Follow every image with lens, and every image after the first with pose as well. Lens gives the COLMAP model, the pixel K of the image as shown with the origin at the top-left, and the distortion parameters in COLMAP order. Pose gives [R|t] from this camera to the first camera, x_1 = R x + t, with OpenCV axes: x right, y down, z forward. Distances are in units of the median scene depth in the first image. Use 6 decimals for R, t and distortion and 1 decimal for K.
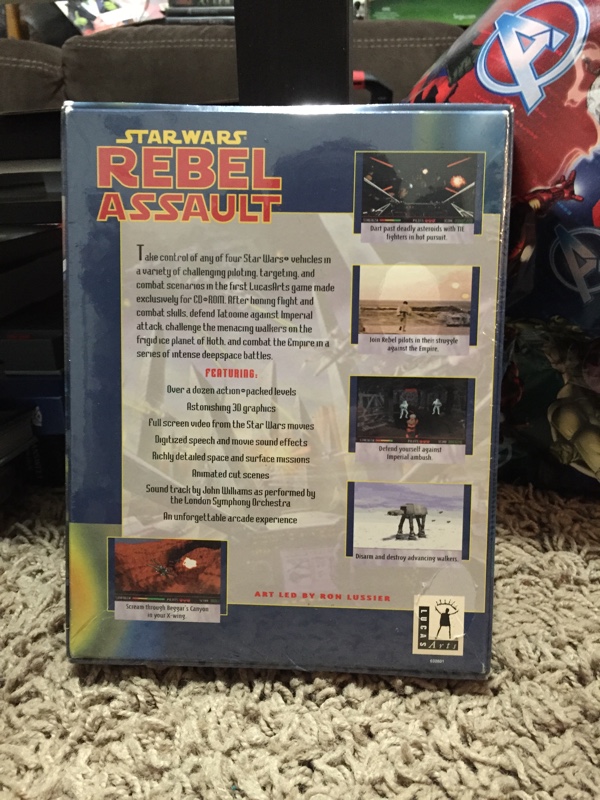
lens RADIAL K [[688.7, 0, 300.0], [0, 688.7, 400.0], [0, 0, 1]] dist [0.057930, -0.098241]
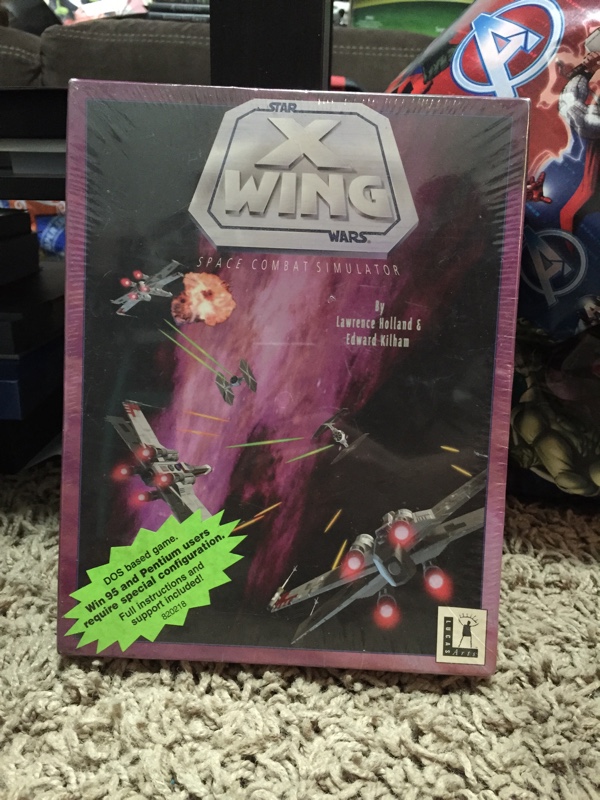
lens RADIAL K [[690.1, 0, 300.0], [0, 690.1, 400.0], [0, 0, 1]] dist [0.060772, -0.104566]
pose [[0.998263, 0.041137, 0.042165, 0.013882], [-0.040612, 0.999087, -0.013228, 0.025551], [-0.042671, 0.011492, 0.999023, 0.013585]]
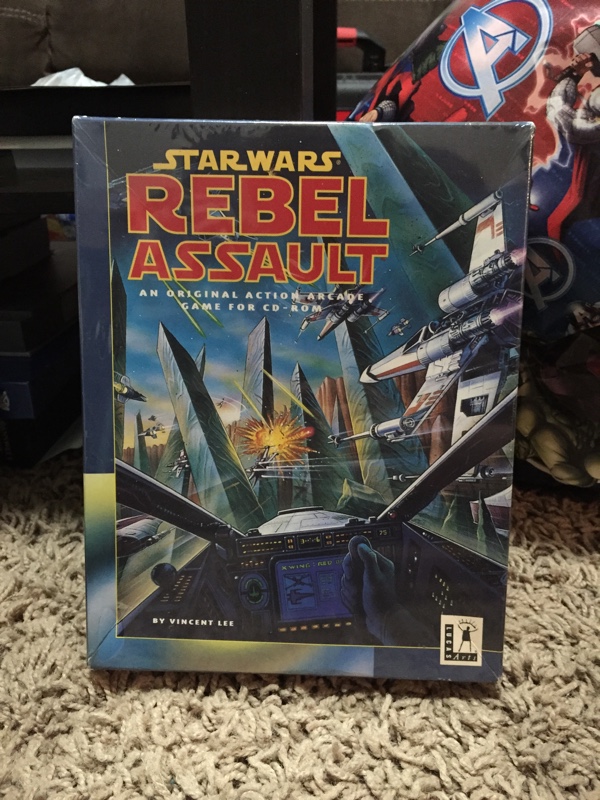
lens RADIAL K [[690.1, 0, 300.0], [0, 690.1, 400.0], [0, 0, 1]] dist [0.060772, -0.104566]
pose [[0.999837, 0.017975, 0.001686, 0.066732], [-0.018050, 0.997209, 0.072448, -0.079759], [-0.000379, -0.072467, 0.997371, -0.015194]]
